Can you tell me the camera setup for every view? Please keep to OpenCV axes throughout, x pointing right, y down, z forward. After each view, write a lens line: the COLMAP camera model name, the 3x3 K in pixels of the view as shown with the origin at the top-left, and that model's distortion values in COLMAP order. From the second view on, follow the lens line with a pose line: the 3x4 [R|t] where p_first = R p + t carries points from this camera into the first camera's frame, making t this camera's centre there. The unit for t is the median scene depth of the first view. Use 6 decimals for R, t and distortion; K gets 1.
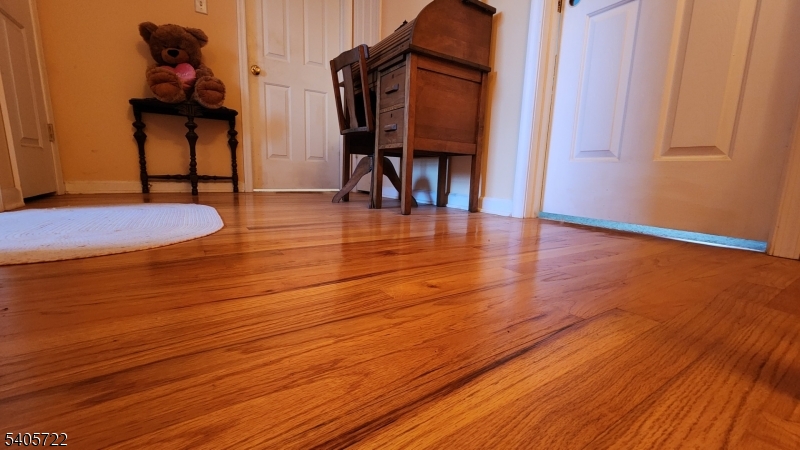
lens RADIAL K [[328.9, 0, 395.0], [0, 328.9, 227.5], [0, 0, 1]] dist [0.002169, 0.000176]
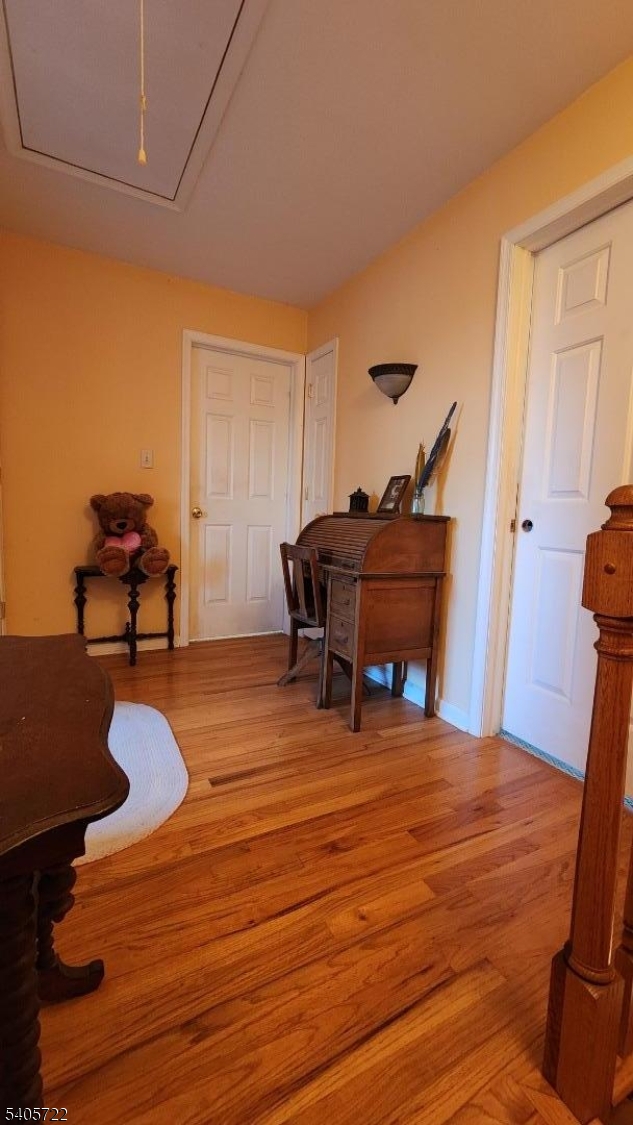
lens RADIAL K [[462.3, 0, 312.8], [0, 462.3, 557.5], [0, 0, 1]] dist [0.006483, -0.003287]
pose [[0.996205, 0.013293, -0.086013, 0.017836], [-0.019440, 0.997285, -0.071028, -0.422927], [0.084835, 0.072430, 0.993759, -0.383913]]
